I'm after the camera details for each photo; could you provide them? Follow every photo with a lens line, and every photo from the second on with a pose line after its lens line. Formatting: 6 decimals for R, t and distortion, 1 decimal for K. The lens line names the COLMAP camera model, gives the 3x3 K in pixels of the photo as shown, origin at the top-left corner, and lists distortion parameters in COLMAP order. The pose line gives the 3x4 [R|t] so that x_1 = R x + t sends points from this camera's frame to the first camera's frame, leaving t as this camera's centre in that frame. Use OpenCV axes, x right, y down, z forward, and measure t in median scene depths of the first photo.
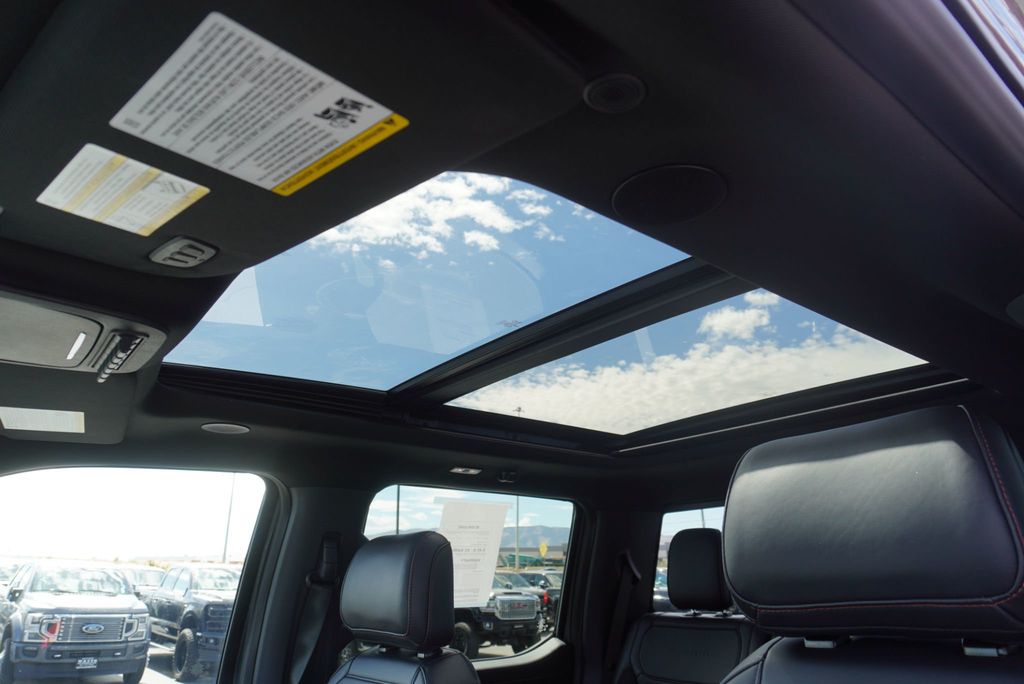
lens RADIAL K [[680.1, 0, 496.1], [0, 680.1, 357.8], [0, 0, 1]] dist [-0.076254, 0.056306]
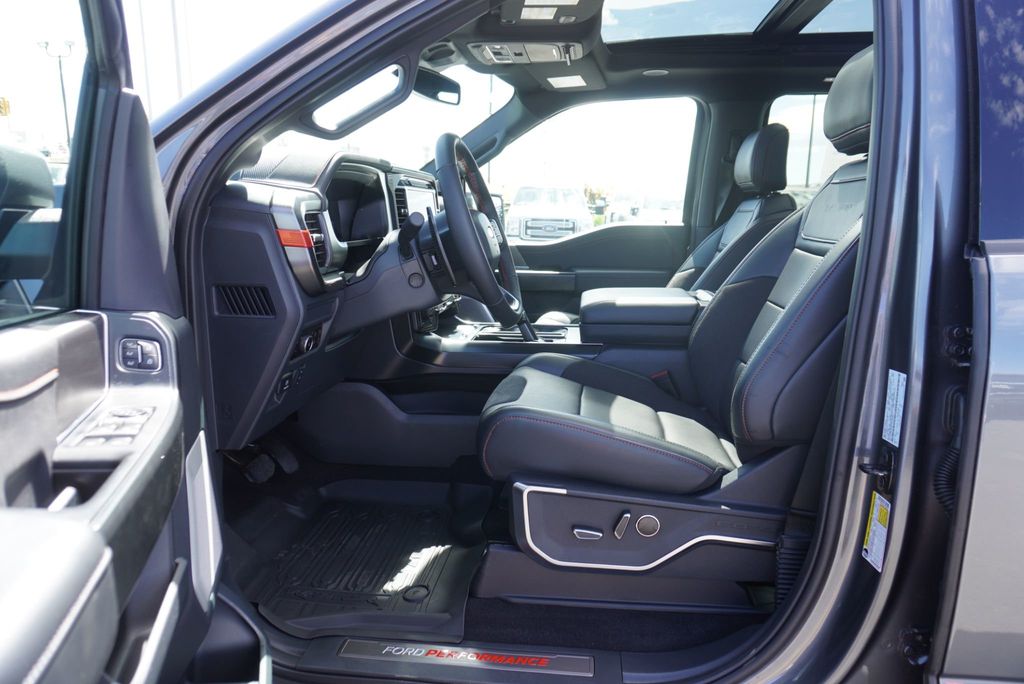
lens RADIAL K [[680.1, 0, 496.1], [0, 680.1, 357.8], [0, 0, 1]] dist [-0.076254, 0.056306]
pose [[0.681849, 0.169288, -0.711635, 0.650539], [0.216446, 0.882596, 0.417344, -0.056797], [0.698737, -0.438596, 0.565155, -0.590206]]
